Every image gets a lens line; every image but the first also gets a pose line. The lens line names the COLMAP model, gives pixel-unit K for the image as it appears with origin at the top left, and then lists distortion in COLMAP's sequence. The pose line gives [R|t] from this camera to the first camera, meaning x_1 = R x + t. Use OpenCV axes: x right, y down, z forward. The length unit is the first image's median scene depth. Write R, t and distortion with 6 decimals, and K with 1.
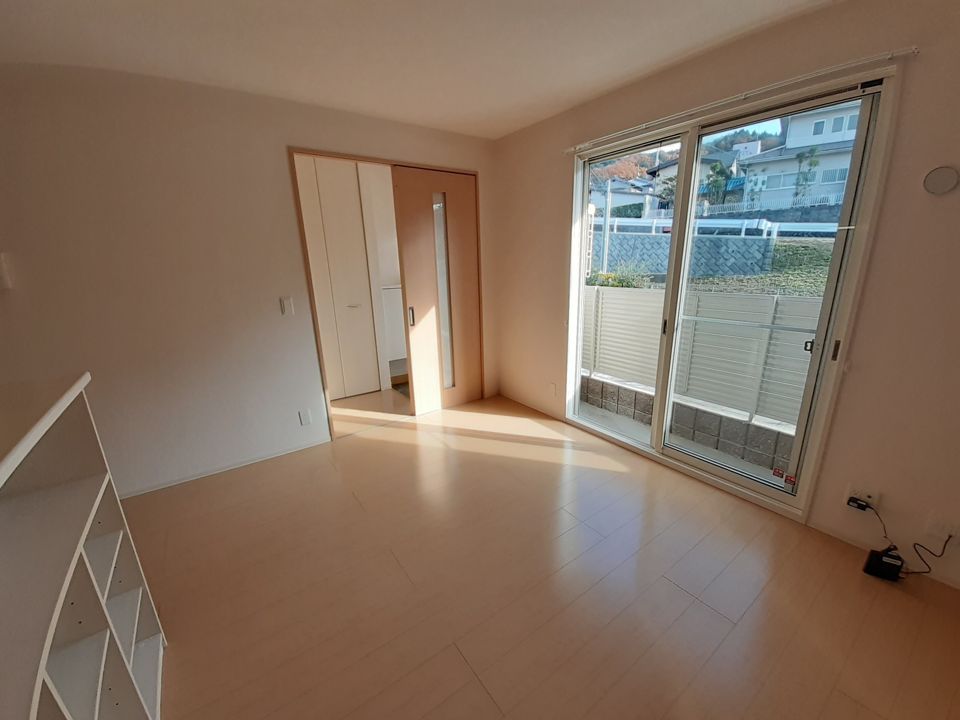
lens RADIAL K [[379.9, 0, 485.4], [0, 379.9, 362.3], [0, 0, 1]] dist [0.001740, -0.009461]
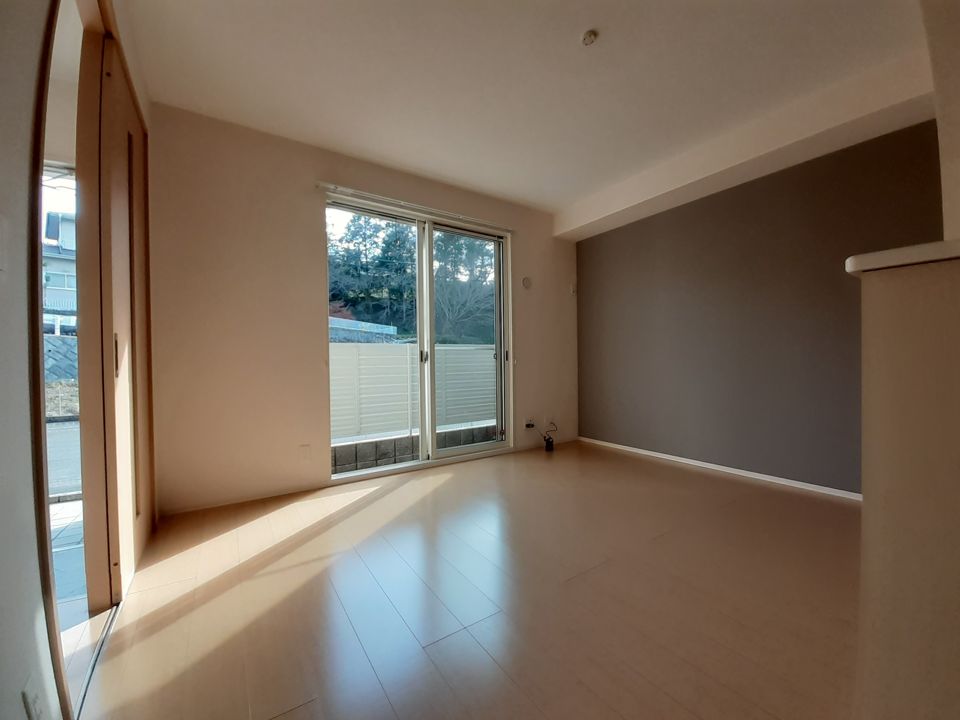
lens RADIAL K [[379.9, 0, 485.4], [0, 379.9, 362.3], [0, 0, 1]] dist [0.001740, -0.009461]
pose [[0.032320, 0.015158, 0.999363, -0.629847], [0.274958, 0.961170, -0.023471, 0.010163], [-0.960913, 0.275541, 0.026898, 0.605063]]
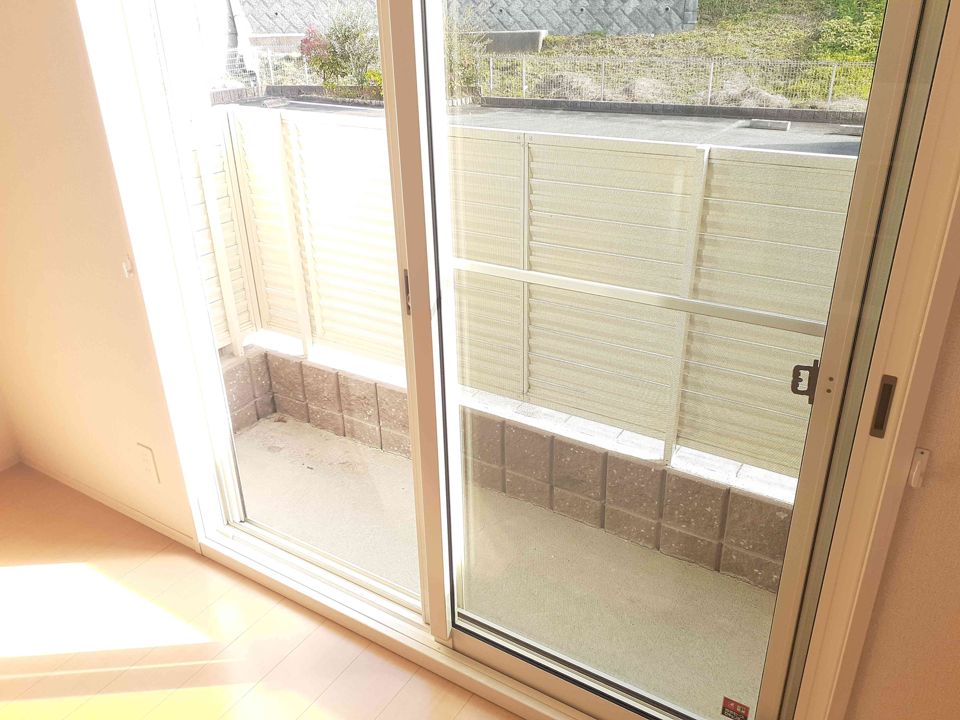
lens RADIAL K [[767.7, 0, 492.8], [0, 767.7, 362.2], [0, 0, 1]] dist [0.003712, -0.006613]
pose [[0.924194, -0.162404, 0.345673, 0.248842], [0.097476, 0.975413, 0.197656, -0.121317], [-0.369274, -0.148978, 0.917301, 0.318544]]
